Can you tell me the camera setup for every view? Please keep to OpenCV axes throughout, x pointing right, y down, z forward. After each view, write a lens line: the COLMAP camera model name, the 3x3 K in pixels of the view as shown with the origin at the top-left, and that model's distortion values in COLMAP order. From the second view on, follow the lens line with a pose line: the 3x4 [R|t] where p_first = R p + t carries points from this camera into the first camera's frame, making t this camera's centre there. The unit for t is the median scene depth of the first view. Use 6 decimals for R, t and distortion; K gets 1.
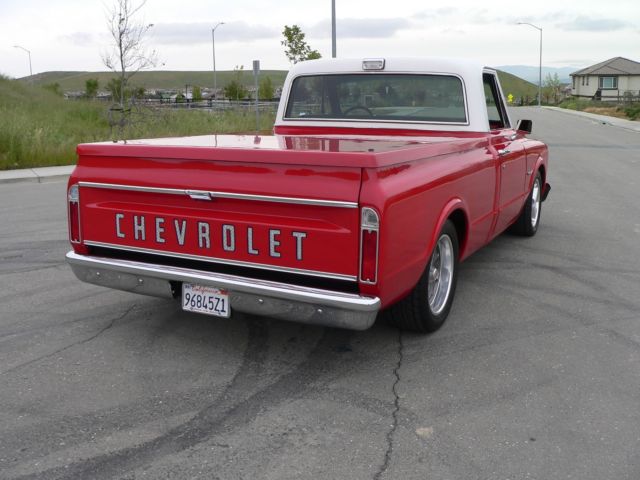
lens RADIAL K [[674.9, 0, 320.3], [0, 674.9, 235.1], [0, 0, 1]] dist [-0.126322, 0.000000]
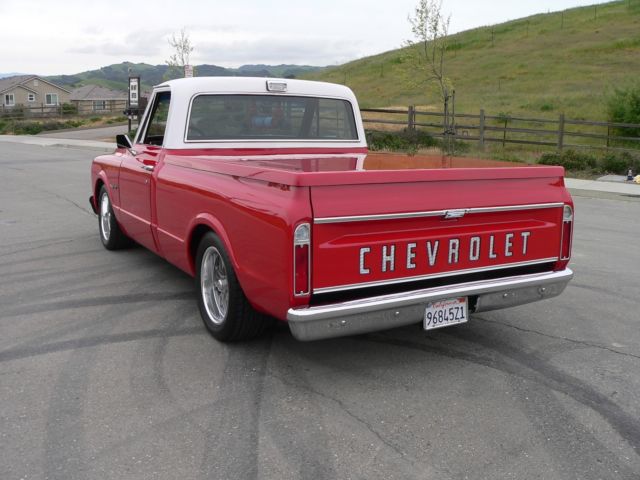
lens RADIAL K [[674.9, 0, 318.4], [0, 674.9, 243.2], [0, 0, 1]] dist [-0.126322, 0.000000]
pose [[0.540924, -0.145669, 0.828361, -1.143269], [0.153249, 0.985471, 0.073225, -0.120208], [-0.826992, 0.087336, 0.555388, 0.573928]]
